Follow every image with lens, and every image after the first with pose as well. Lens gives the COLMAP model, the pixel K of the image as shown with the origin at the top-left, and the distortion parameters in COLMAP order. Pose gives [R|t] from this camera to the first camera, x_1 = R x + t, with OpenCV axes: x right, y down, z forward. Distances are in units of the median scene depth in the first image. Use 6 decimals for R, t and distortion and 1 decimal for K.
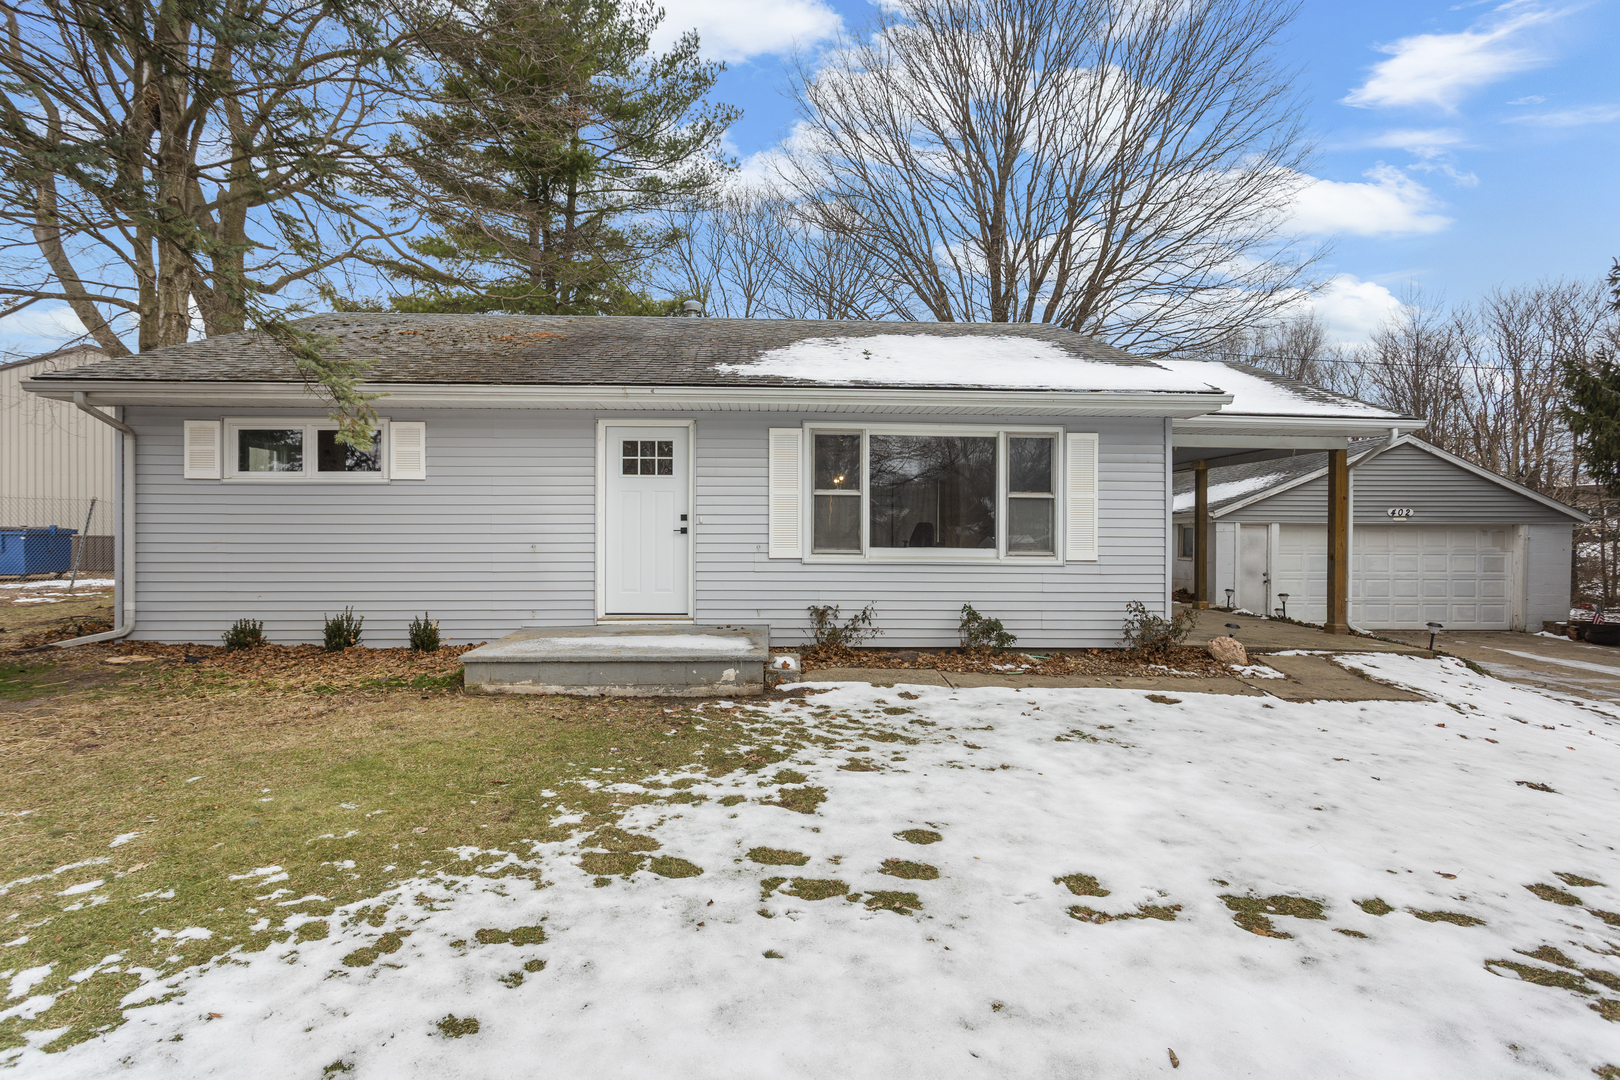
lens RADIAL K [[795.3, 0, 795.4], [0, 795.3, 526.1], [0, 0, 1]] dist [0.000035, 0.000413]
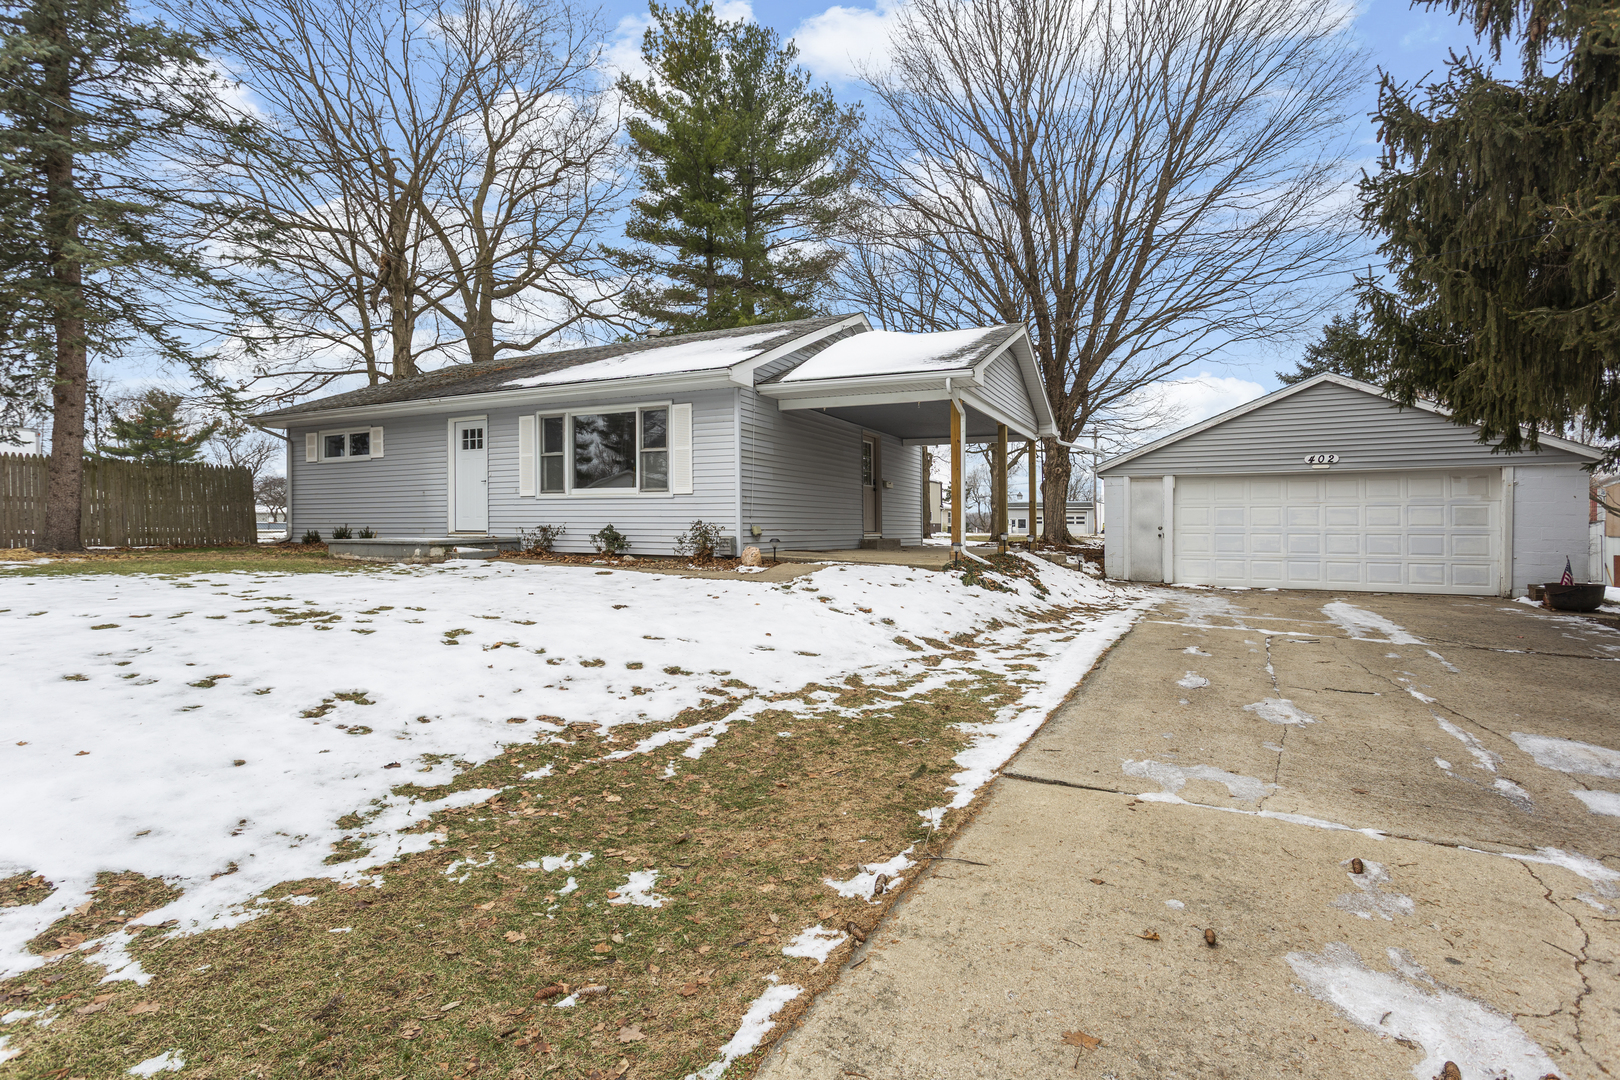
lens RADIAL K [[784.5, 0, 785.3], [0, 784.5, 512.9], [0, 0, 1]] dist [0.000575, 0.000184]
pose [[0.871546, -0.011690, -0.490174, 1.232335], [0.004376, 0.999861, -0.016064, 0.103058], [0.490293, 0.011855, 0.871477, -0.133206]]
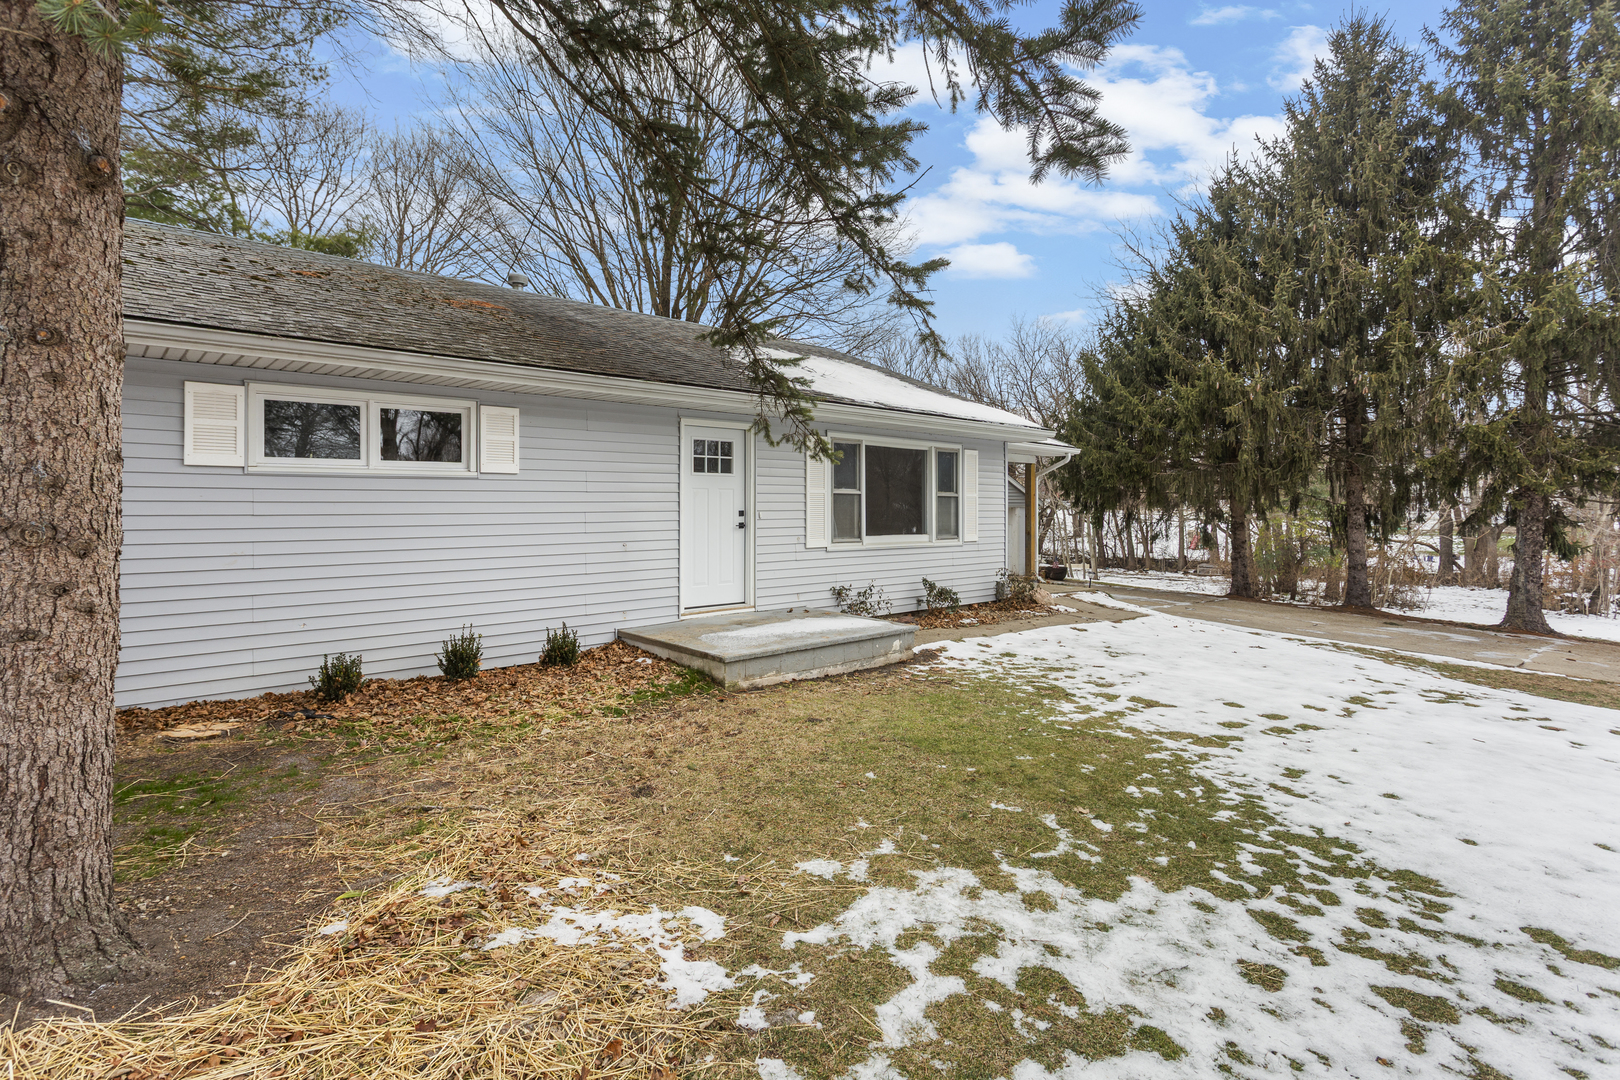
lens RADIAL K [[805.7, 0, 802.2], [0, 805.7, 489.7], [0, 0, 1]] dist [0.003004, 0.000282]
pose [[0.764796, 0.008858, 0.644212, -0.791289], [-0.000629, 0.999915, -0.013002, -0.028954], [-0.644273, 0.009539, 0.764736, 0.112303]]
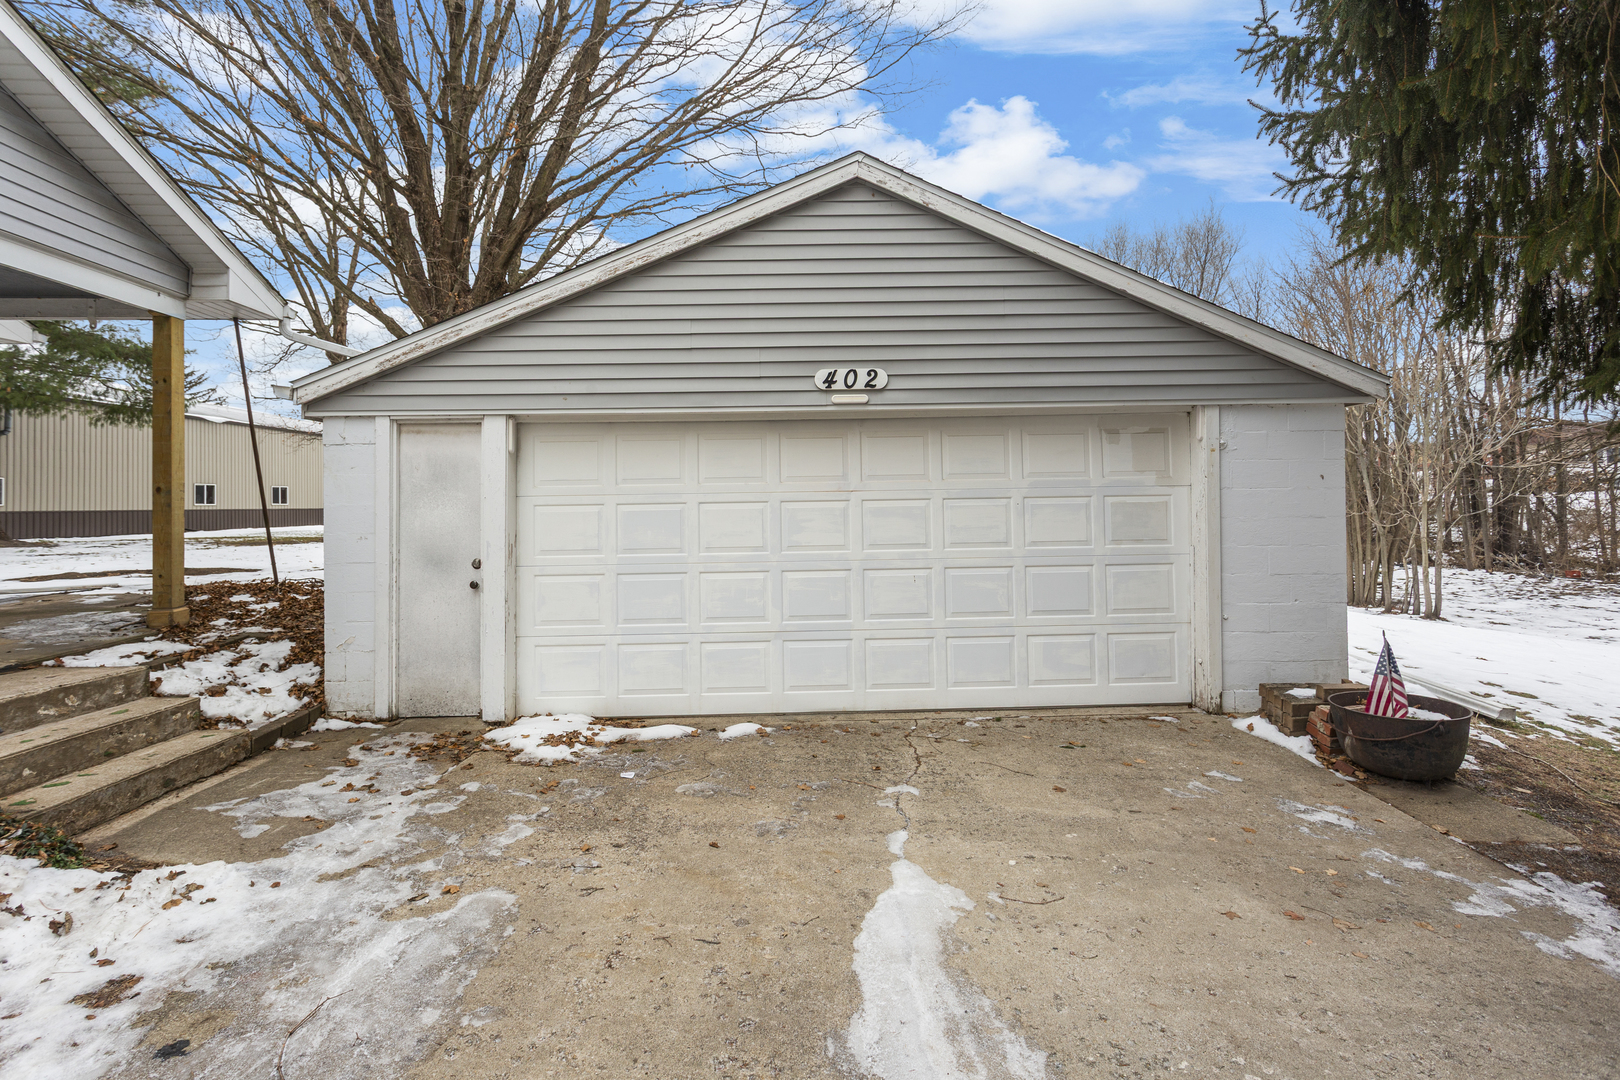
lens RADIAL K [[820.2, 0, 808.7], [0, 820.2, 460.9], [0, 0, 1]] dist [0.000457, 0.000667]
pose [[0.999715, -0.020616, 0.012005, 1.362633], [0.021120, 0.998832, -0.043448, 0.063838], [-0.011095, 0.043689, 0.998984, 1.183108]]
